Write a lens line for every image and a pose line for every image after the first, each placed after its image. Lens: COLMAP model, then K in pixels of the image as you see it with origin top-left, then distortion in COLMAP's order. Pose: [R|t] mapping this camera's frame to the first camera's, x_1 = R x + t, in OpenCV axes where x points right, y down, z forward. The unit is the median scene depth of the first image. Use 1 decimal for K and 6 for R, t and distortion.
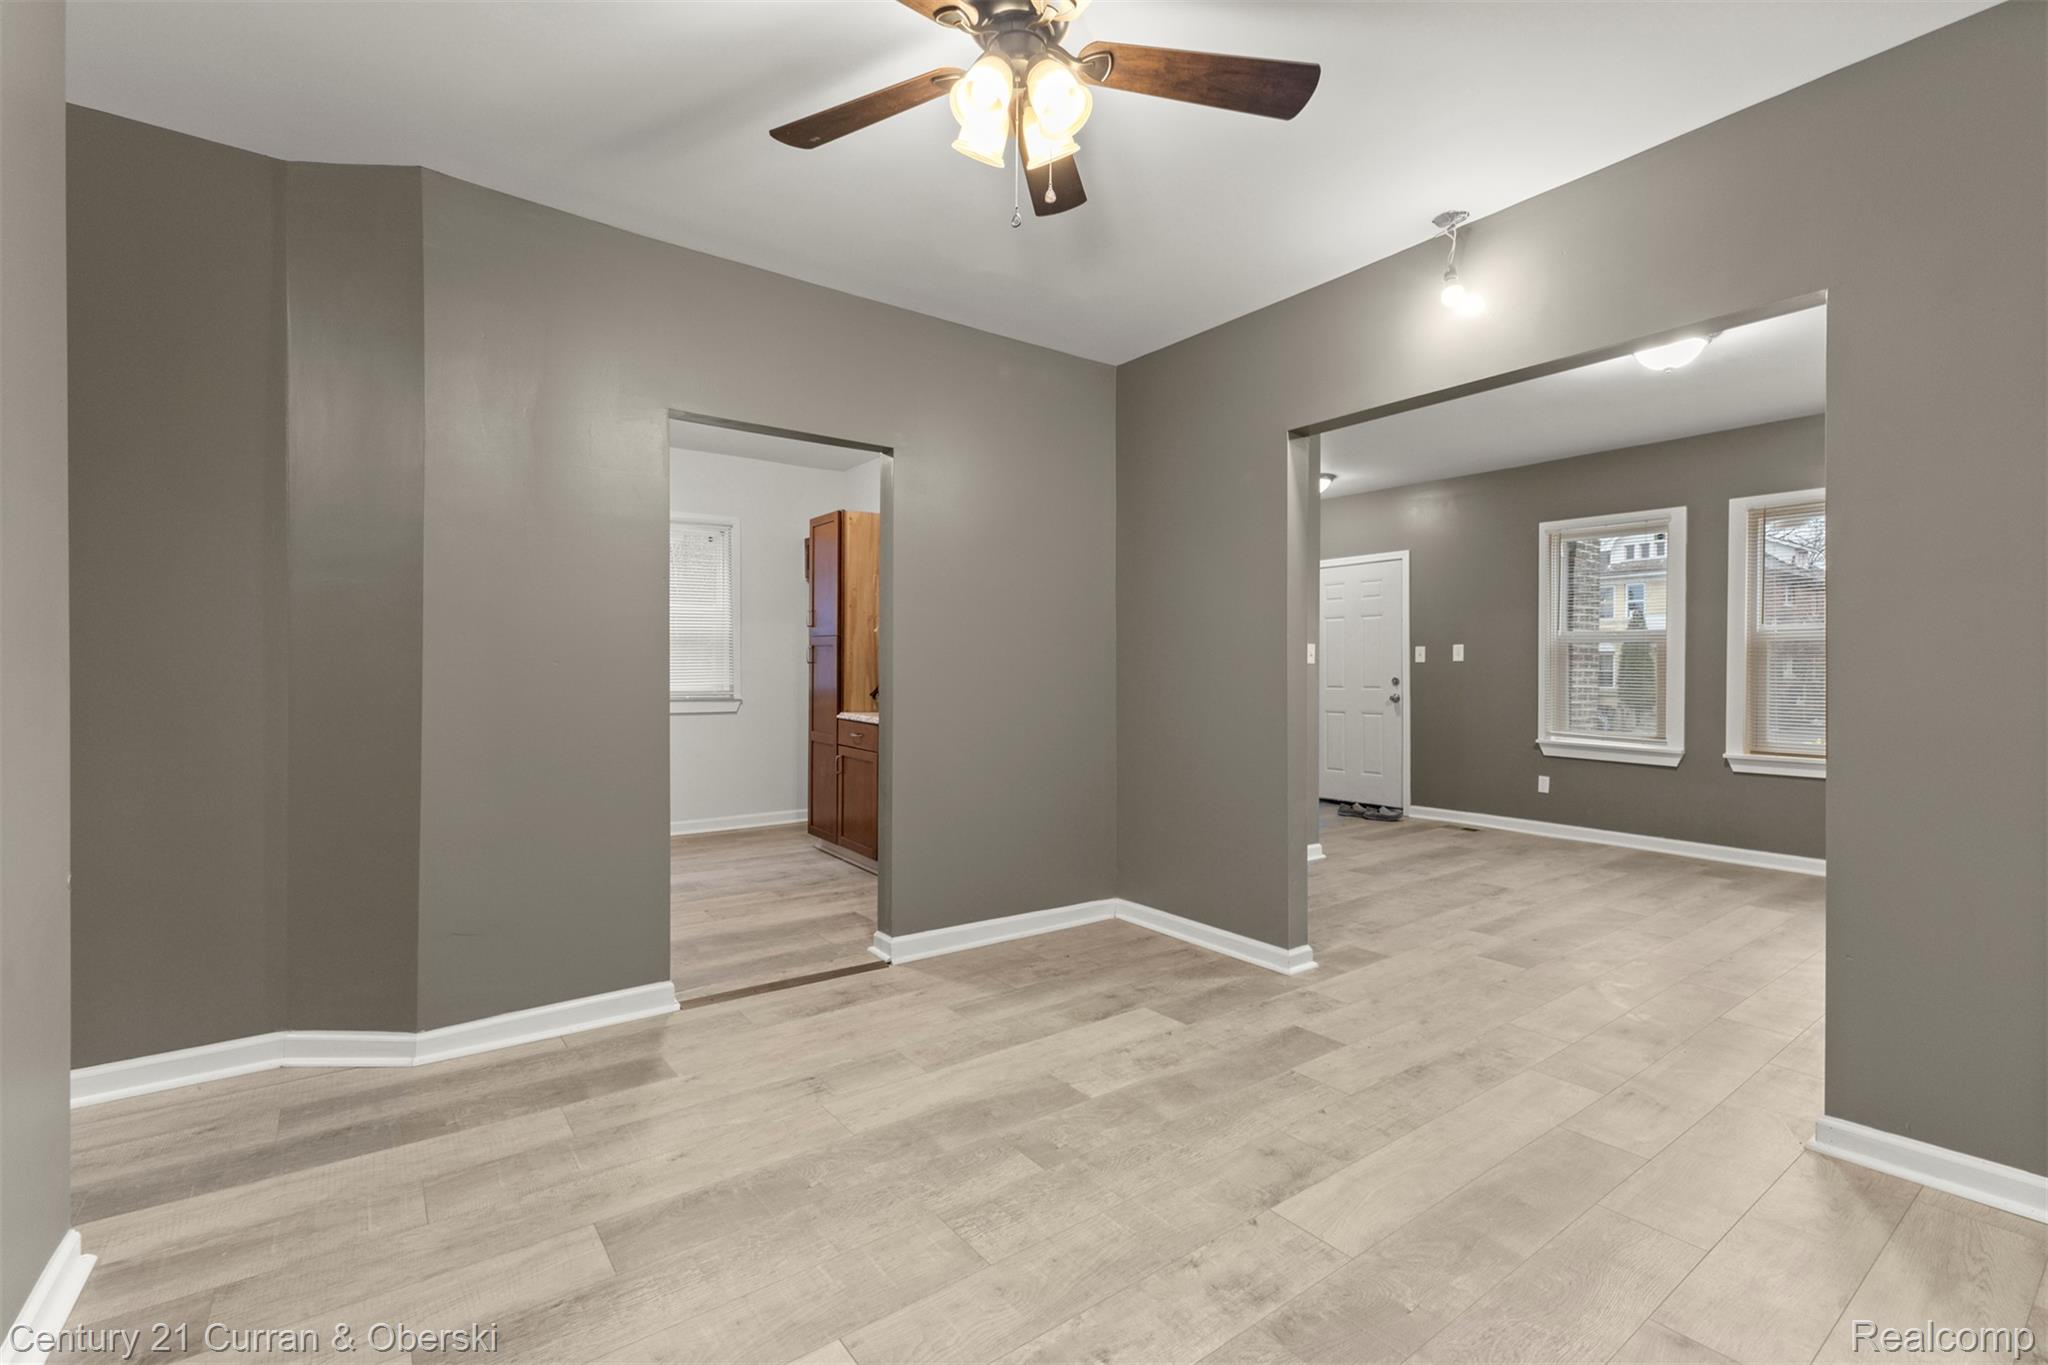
lens RADIAL K [[887.6, 0, 1030.3], [0, 887.6, 686.5], [0, 0, 1]] dist [0.017813, -0.000283]
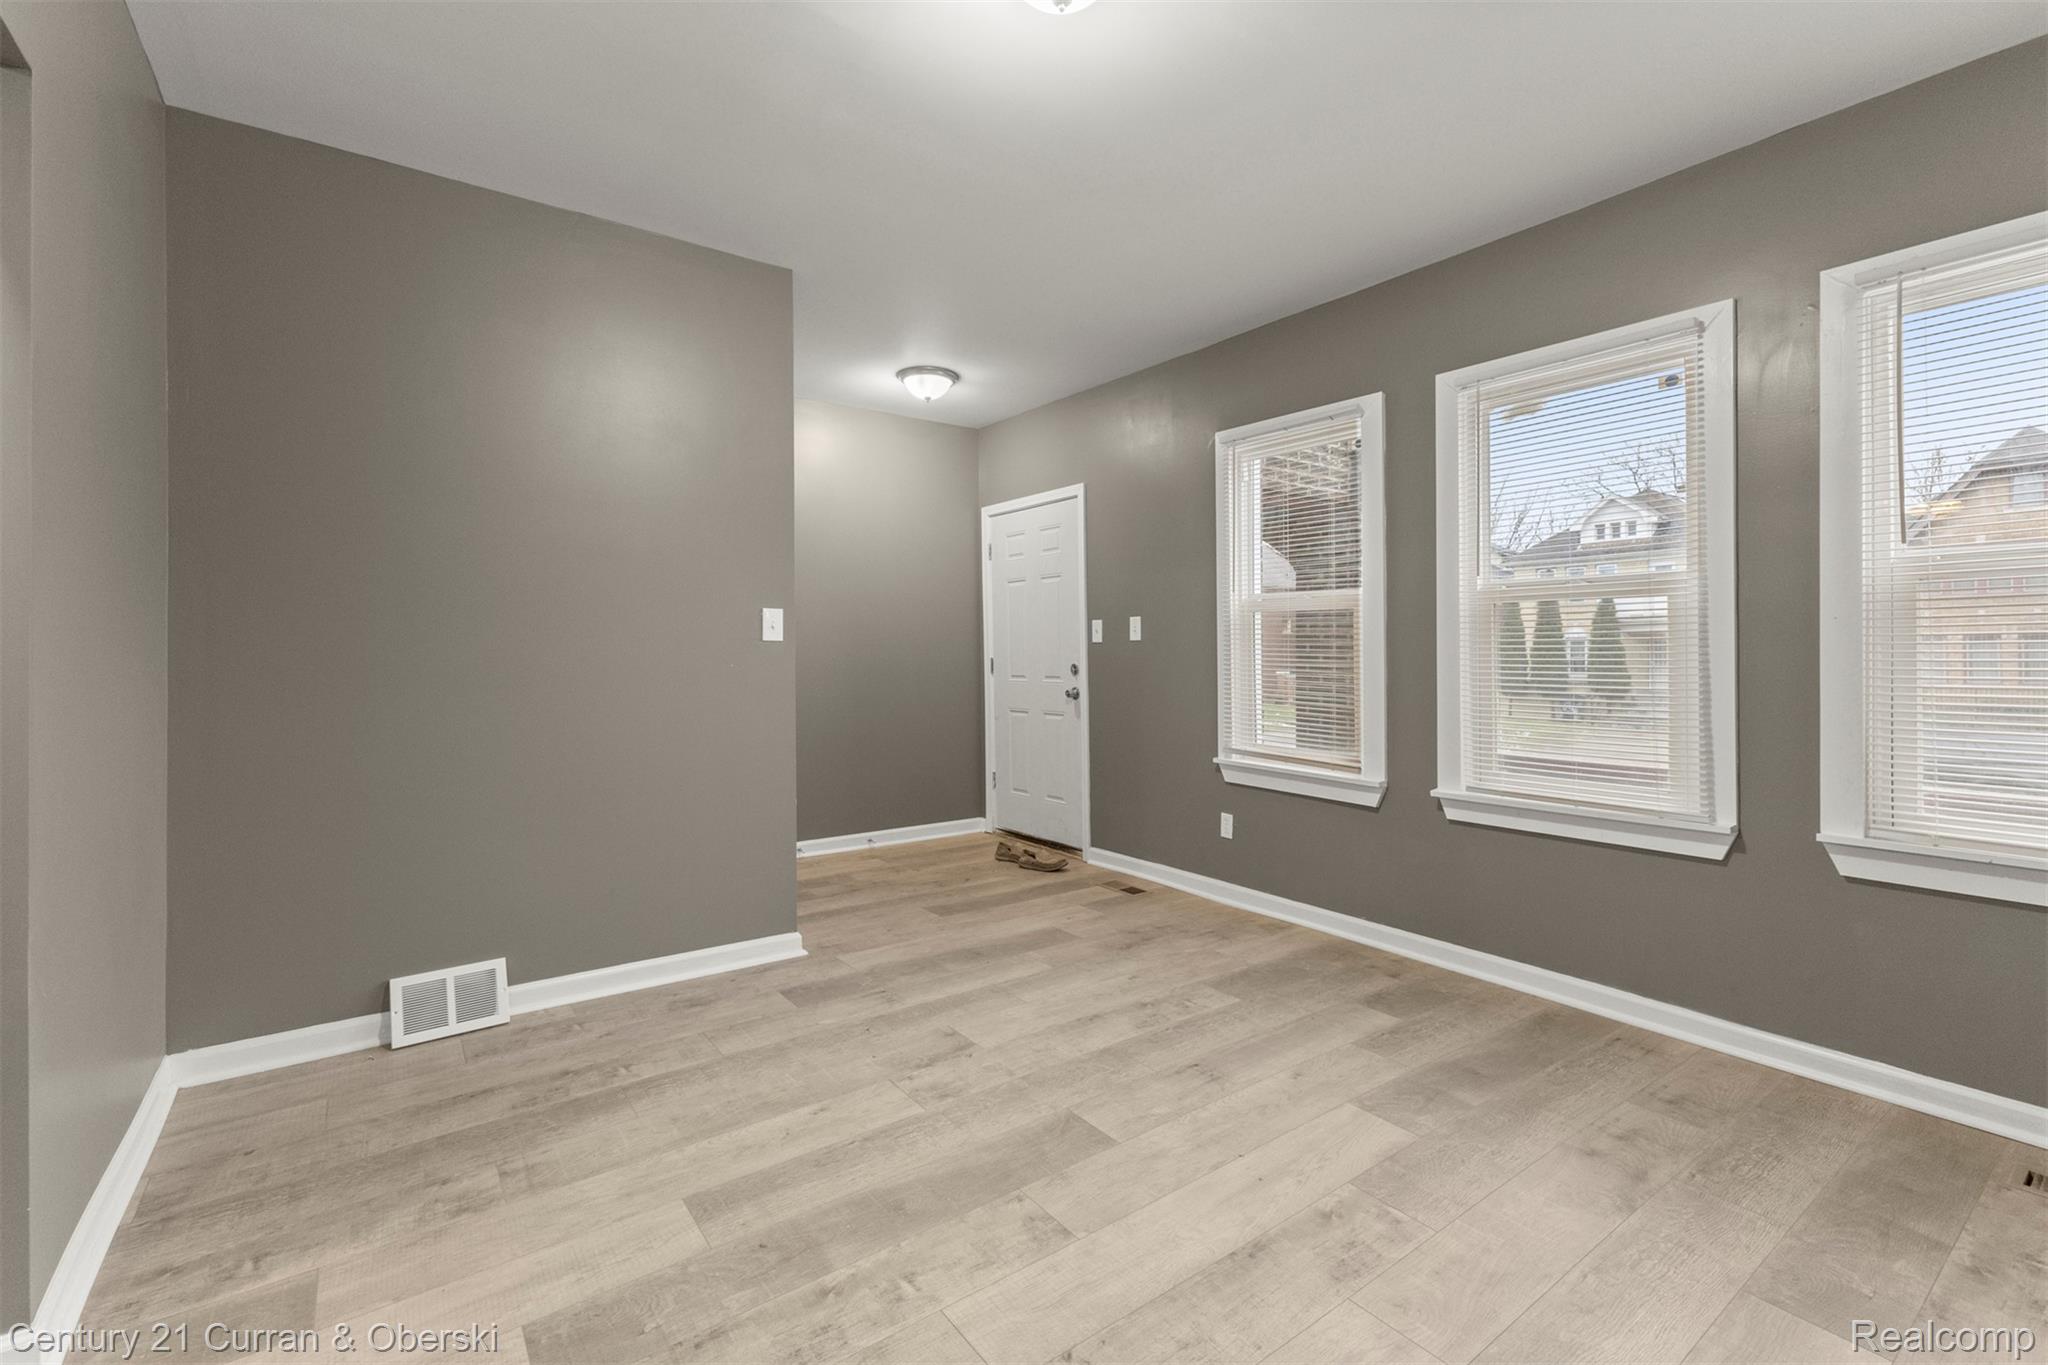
lens RADIAL K [[885.5, 0, 1021.3], [0, 885.5, 649.8], [0, 0, 1]] dist [0.001840, 0.000096]
pose [[0.999881, 0.000053, -0.015449, 0.512417], [-0.000458, 0.999657, -0.026176, -0.004062], [0.015442, 0.026180, 0.999538, 0.400016]]
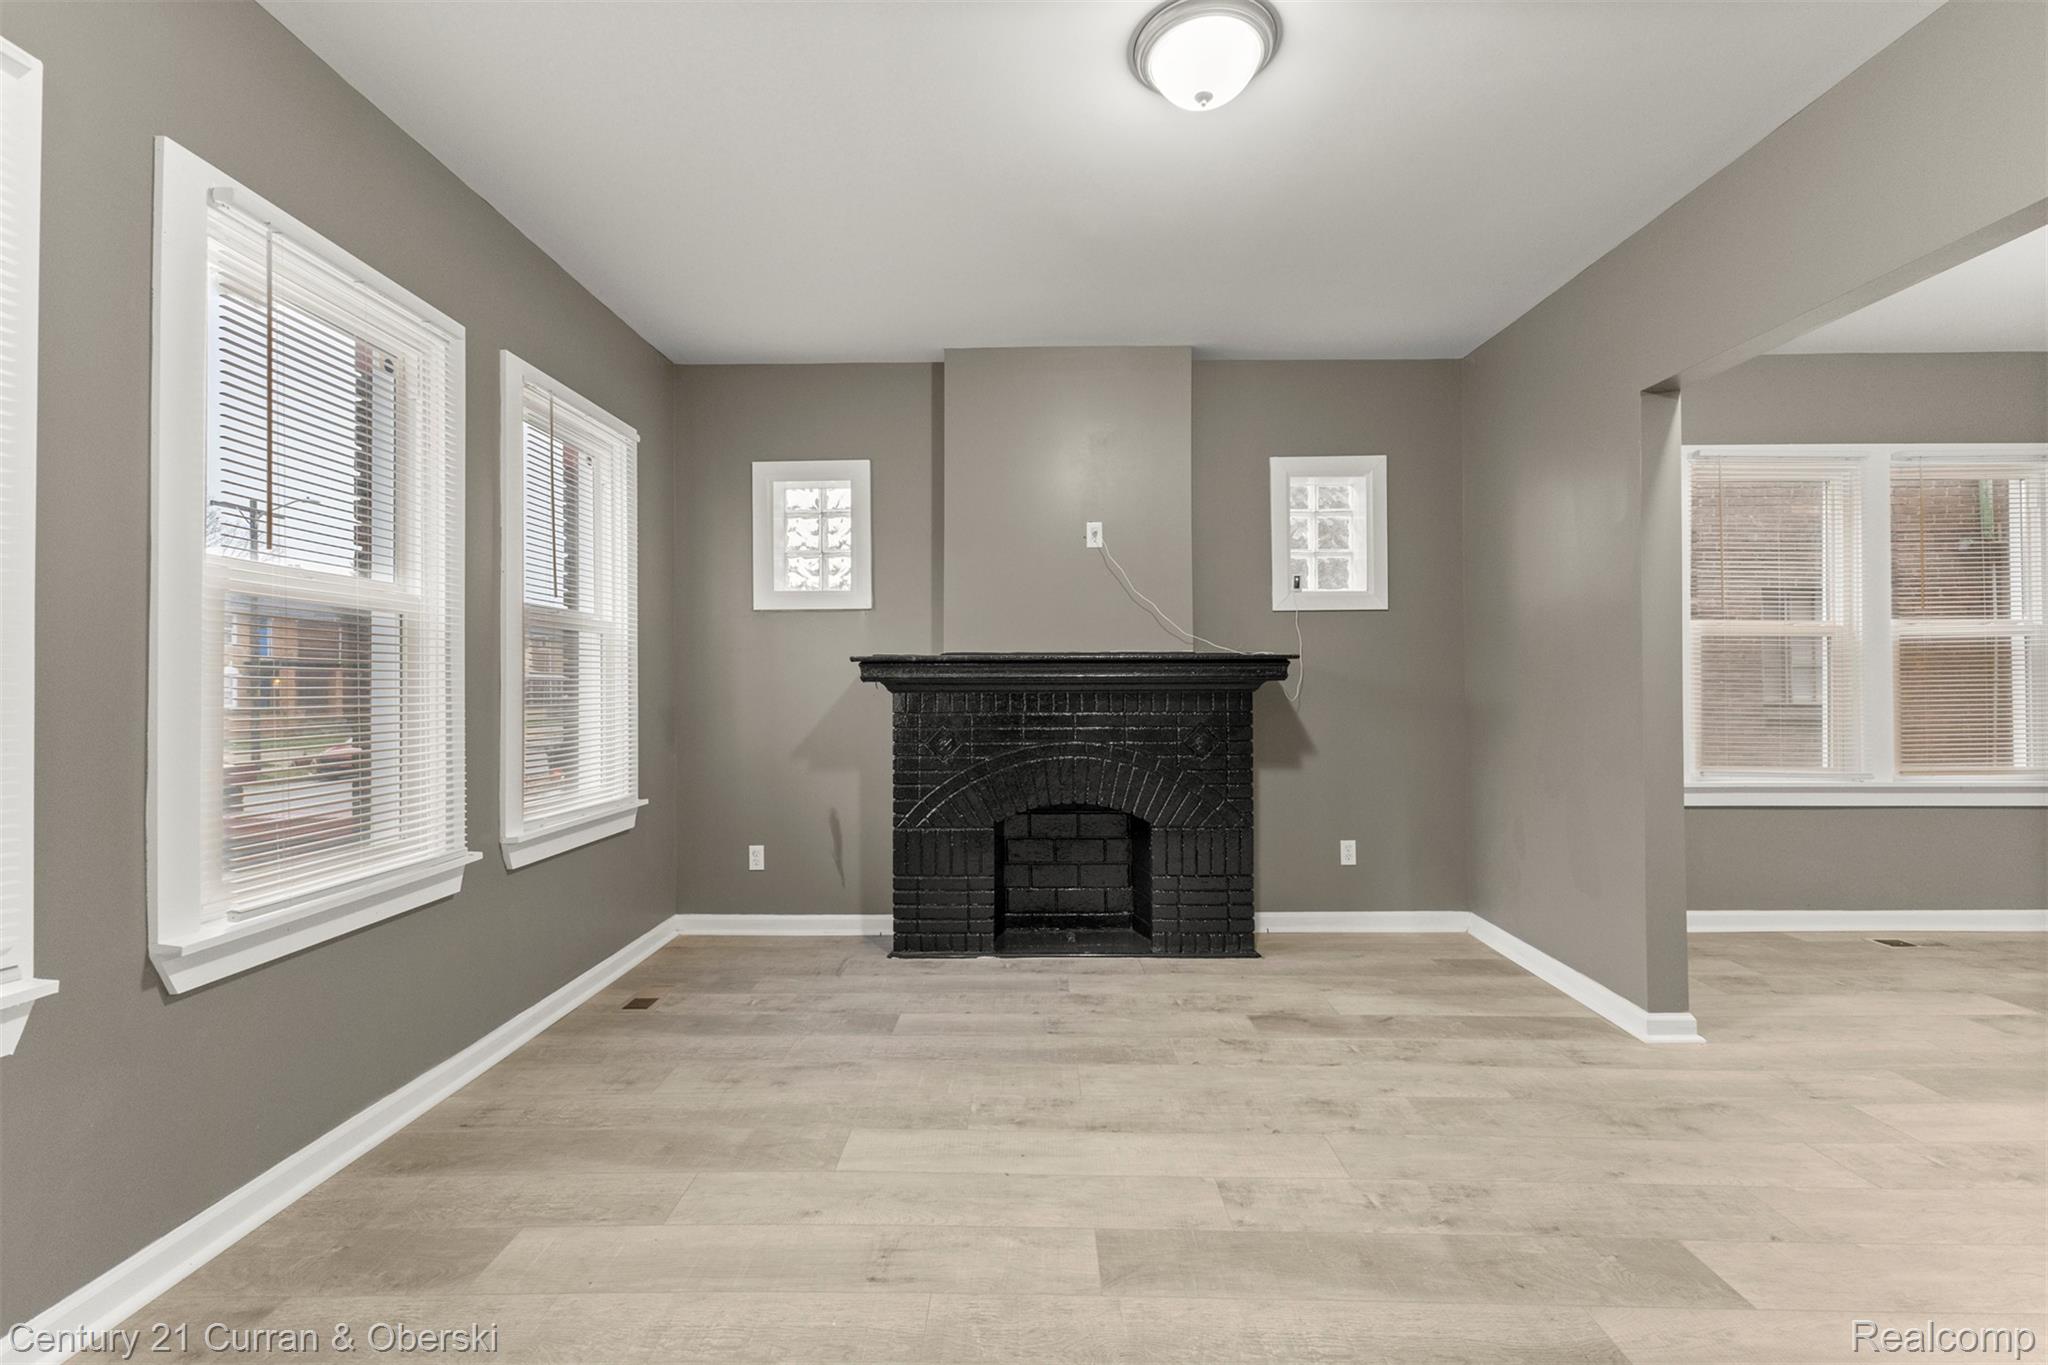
lens RADIAL K [[871.4, 0, 1030.0], [0, 871.4, 681.4], [0, 0, 1]] dist [0.006315, -0.000382]
pose [[-0.795921, 0.004140, 0.605386, 0.361498], [0.013174, 0.999858, 0.010484, -0.015630], [-0.605257, 0.016320, -0.795863, 1.081760]]
